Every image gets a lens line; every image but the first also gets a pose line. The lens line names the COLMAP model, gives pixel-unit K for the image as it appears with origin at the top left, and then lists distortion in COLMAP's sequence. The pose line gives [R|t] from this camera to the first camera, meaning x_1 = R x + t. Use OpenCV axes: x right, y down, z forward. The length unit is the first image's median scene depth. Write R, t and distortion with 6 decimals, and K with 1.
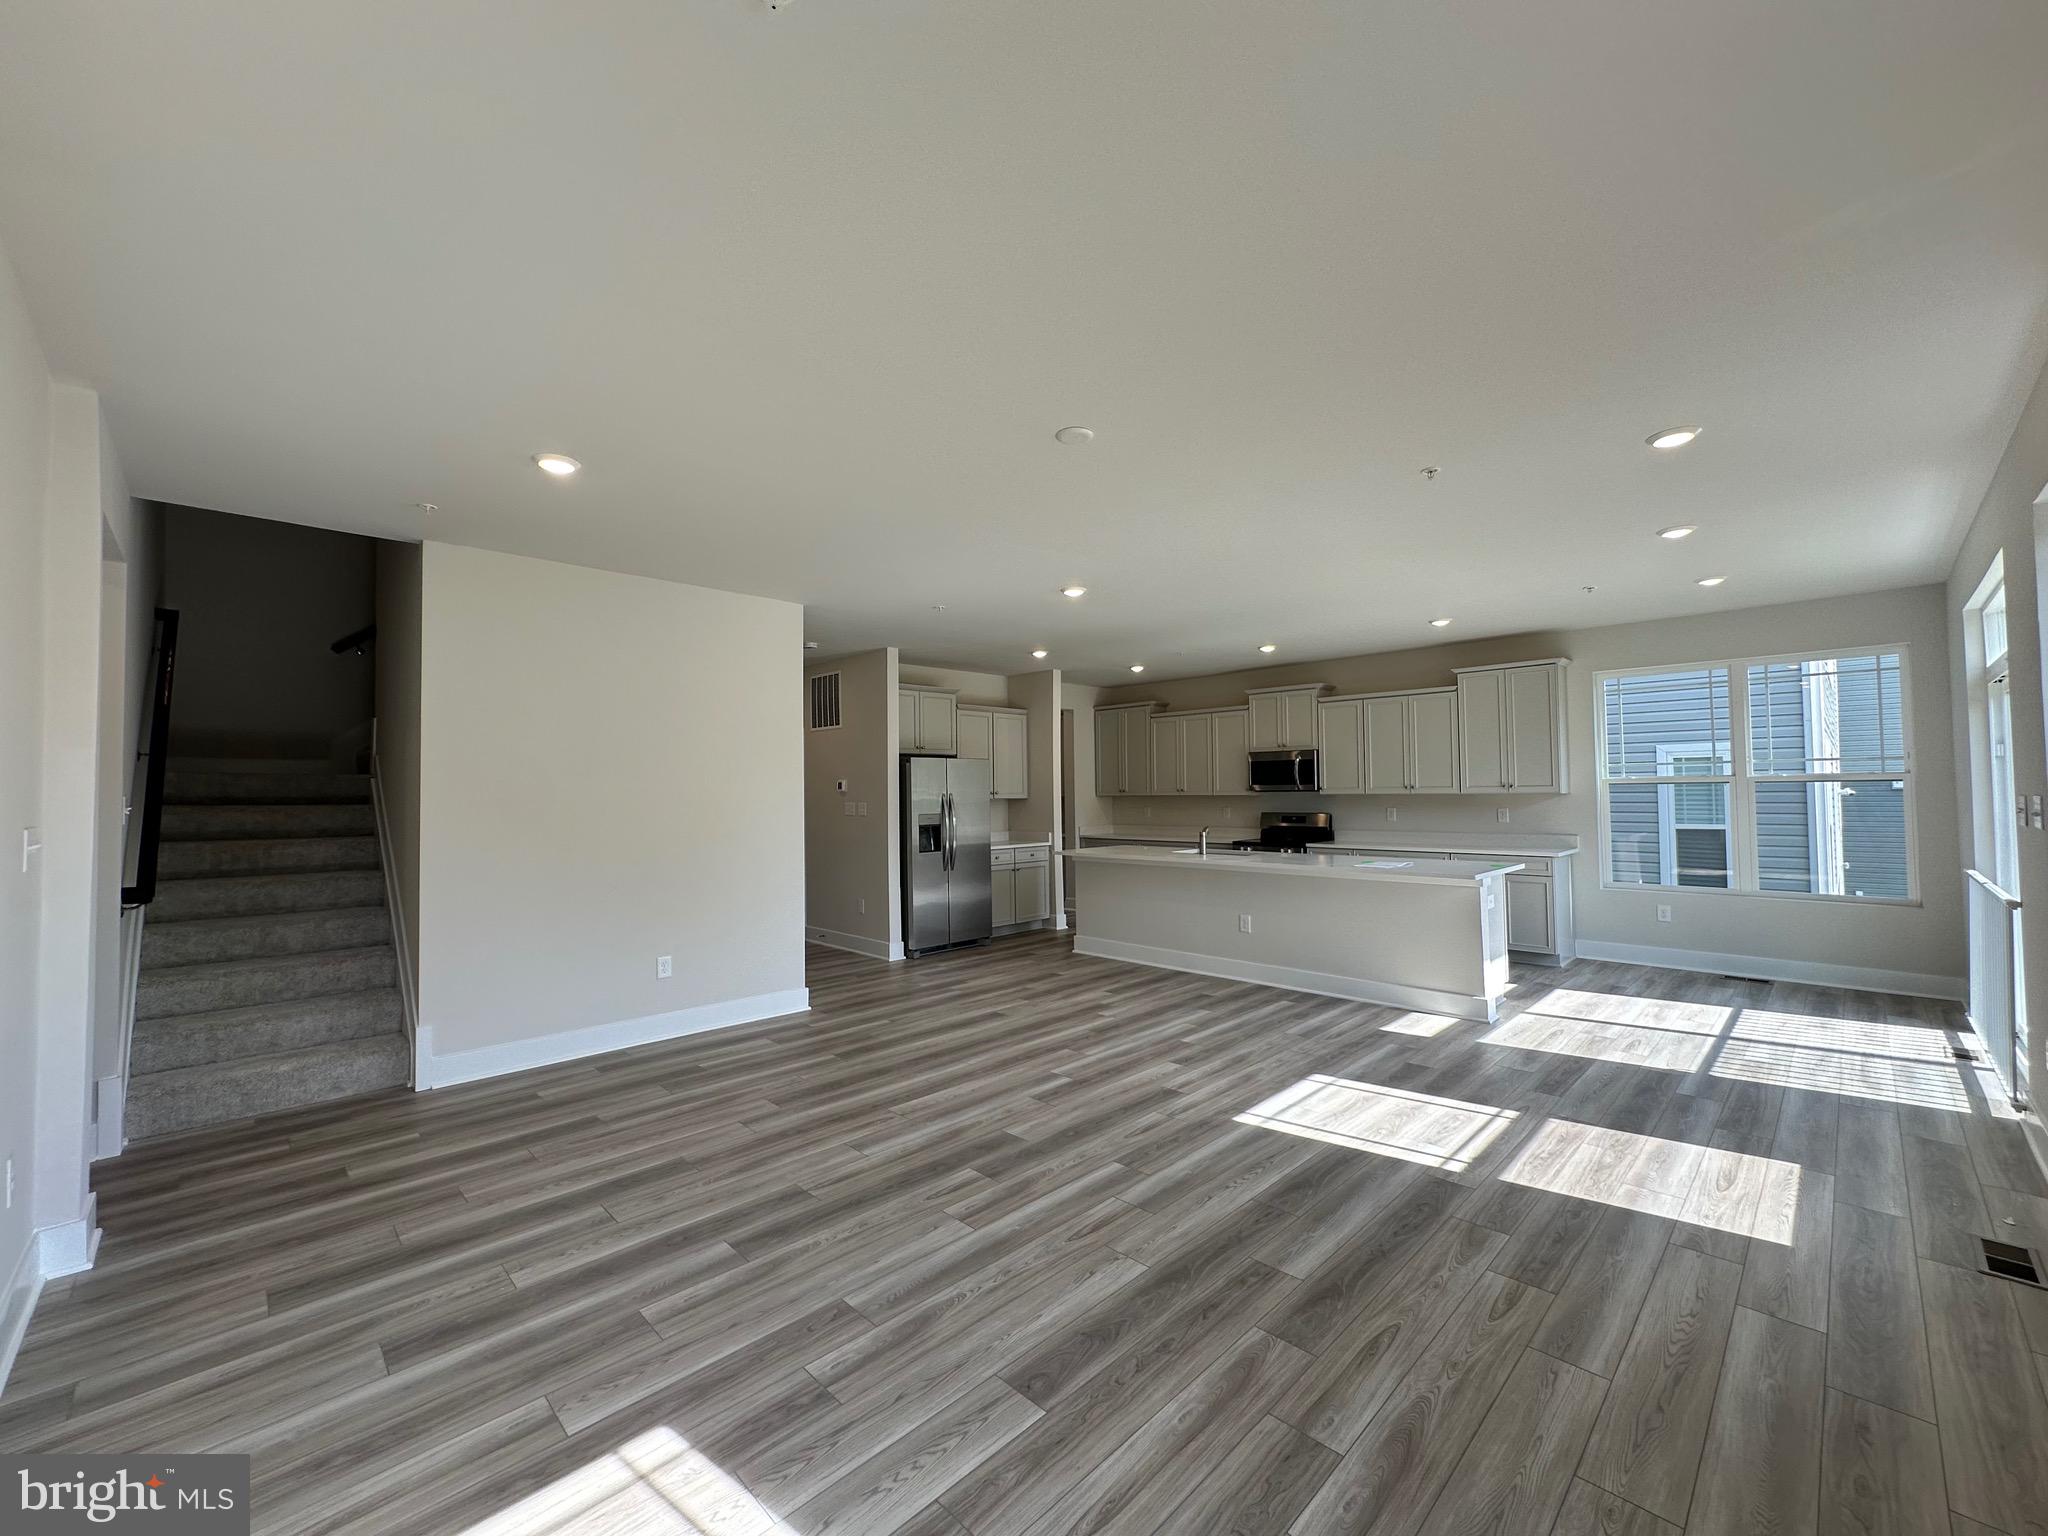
lens RADIAL K [[820.6, 0, 1022.7], [0, 820.6, 766.6], [0, 0, 1]] dist [-0.003565, 0.000322]
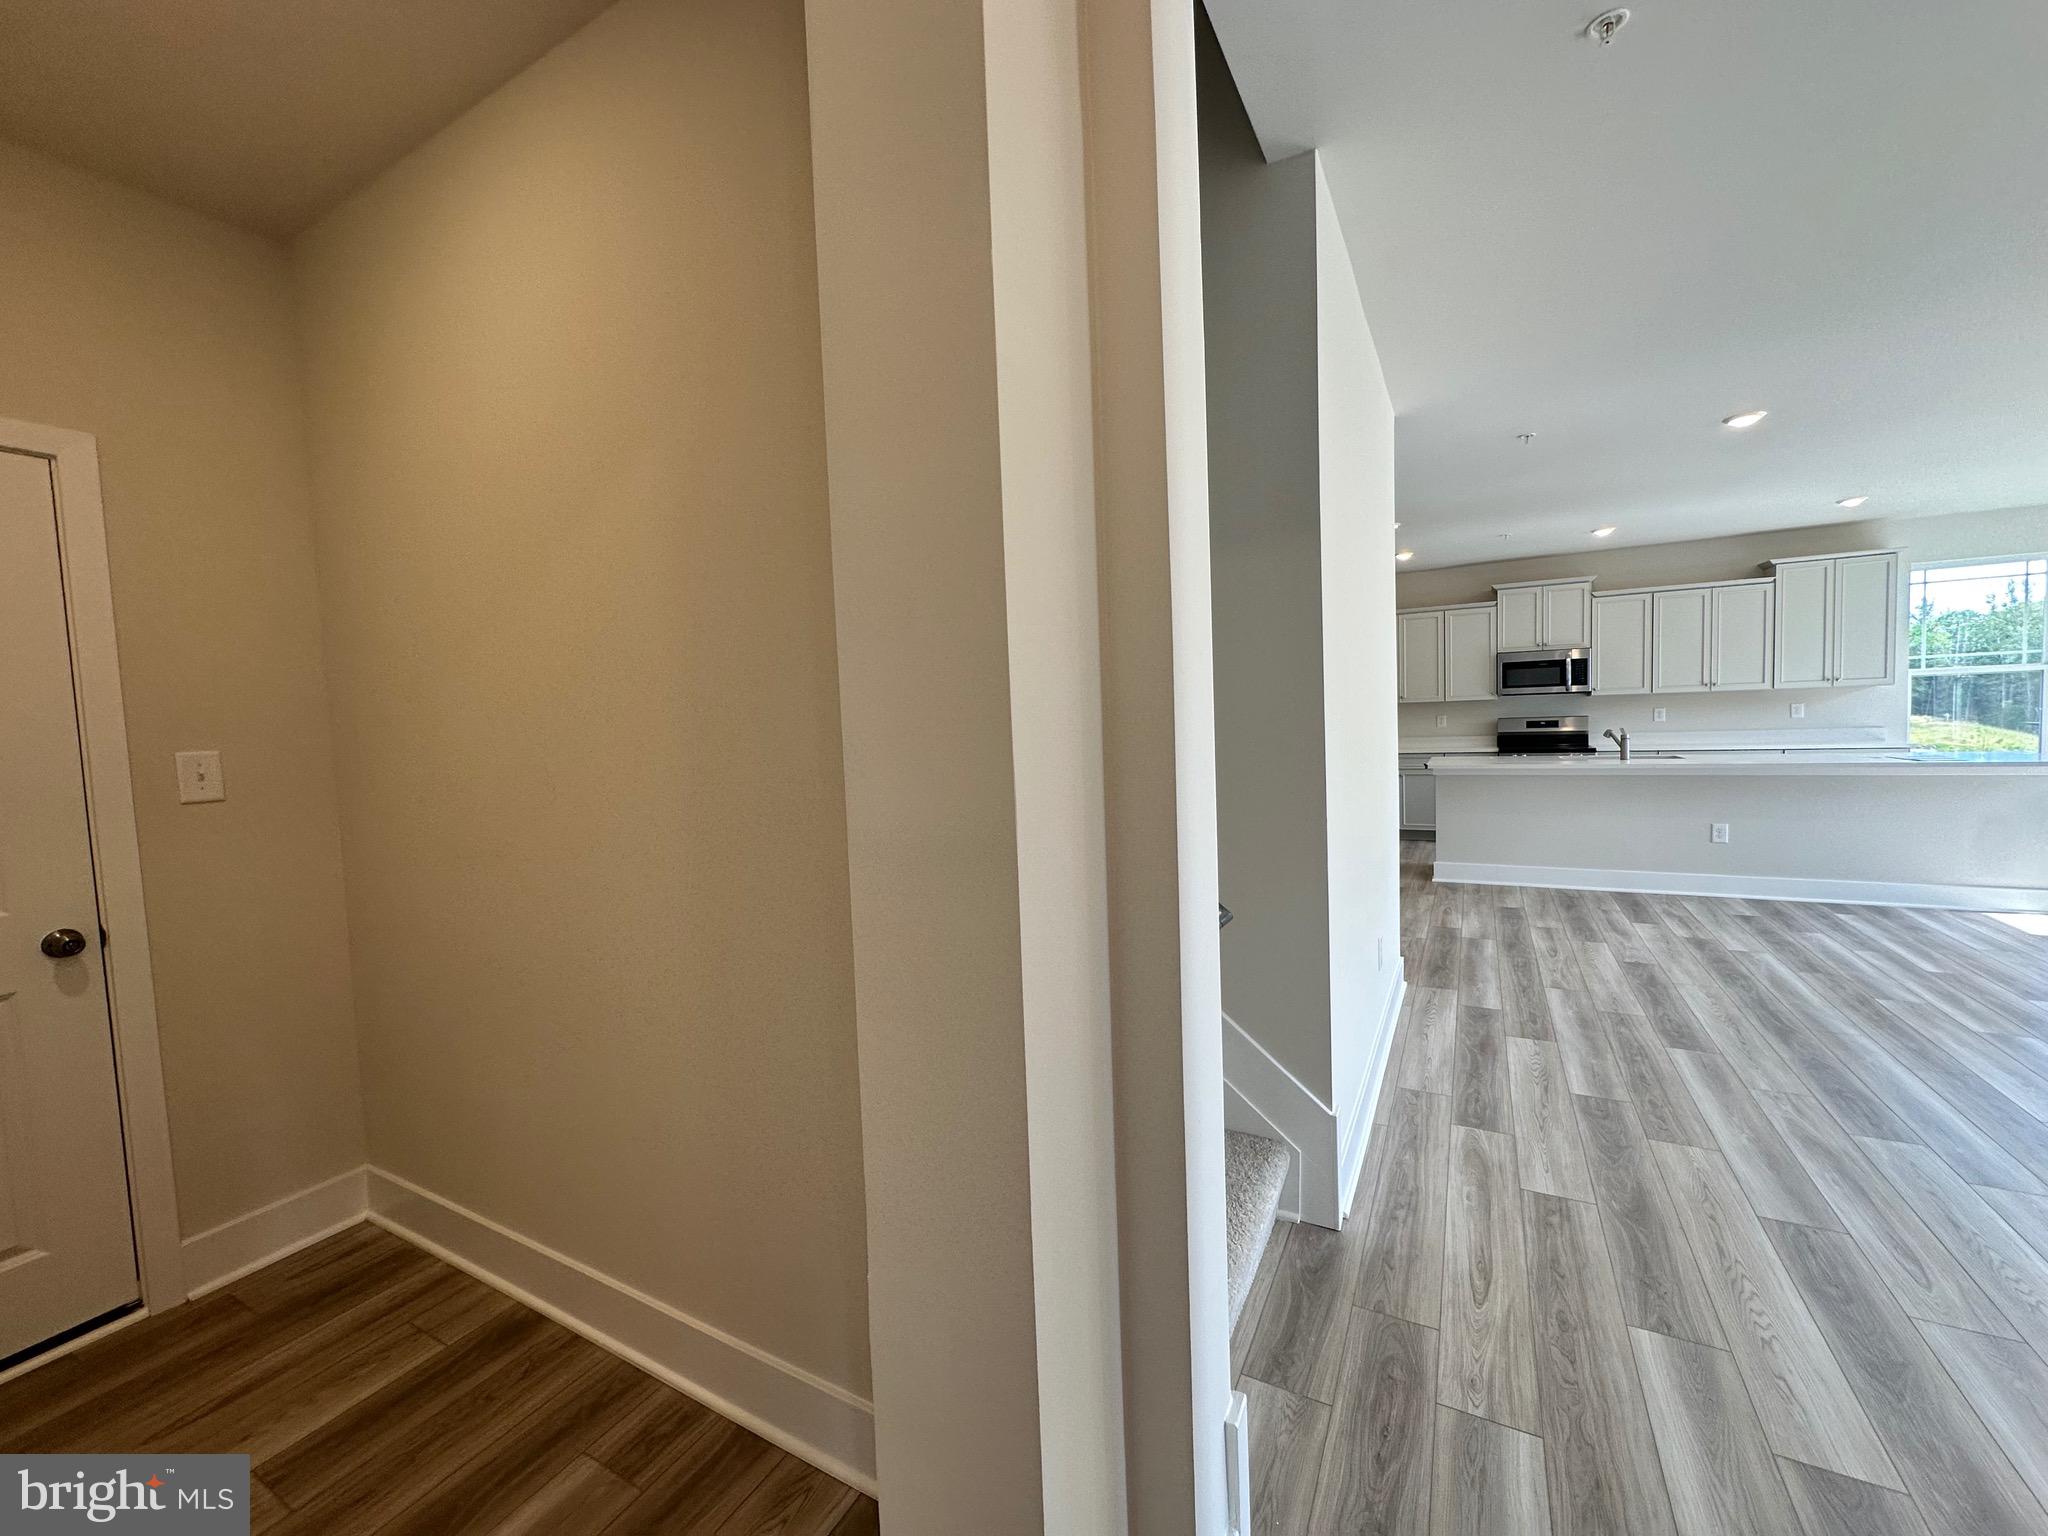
lens RADIAL K [[820.6, 0, 1022.7], [0, 820.6, 766.6], [0, 0, 1]] dist [-0.003565, 0.000322]
pose [[0.957488, -0.041340, 0.285497, -0.977730], [0.017182, 0.996094, 0.086610, 0.040887], [-0.287962, -0.078023, 0.954458, 0.520072]]
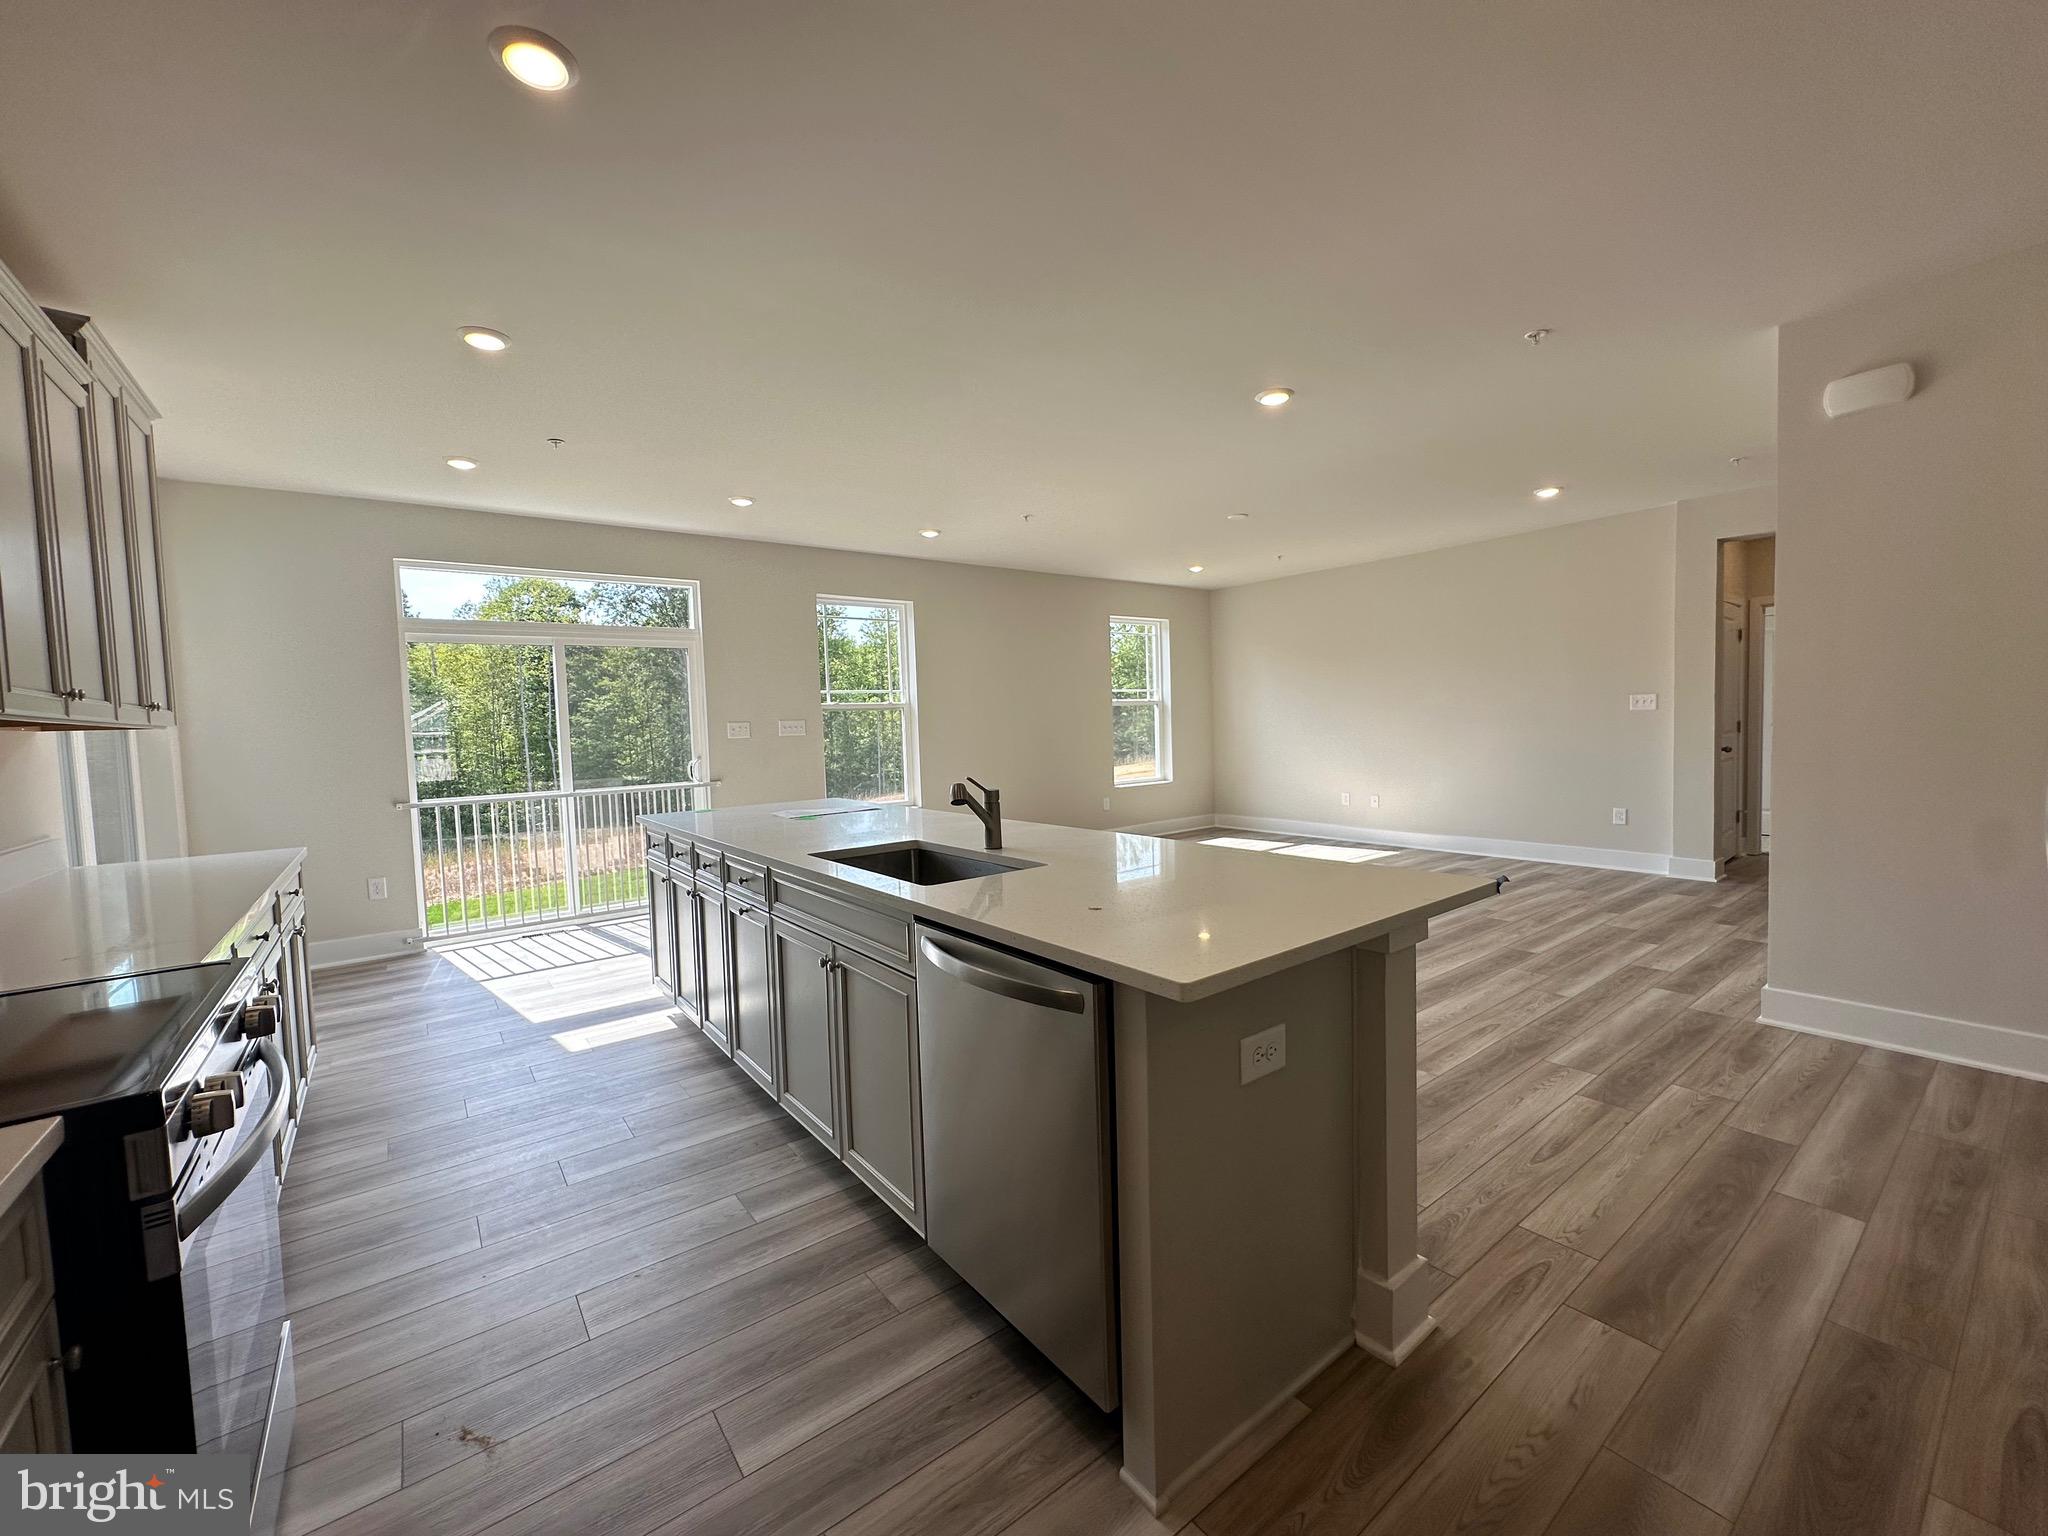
lens RADIAL K [[820.6, 0, 1022.7], [0, 820.6, 766.6], [0, 0, 1]] dist [-0.003565, 0.000322]
pose [[-0.990952, 0.038078, 0.128702, 0.235253], [0.041089, 0.998939, 0.020821, 0.092252], [-0.127772, 0.025921, -0.991465, 2.062866]]
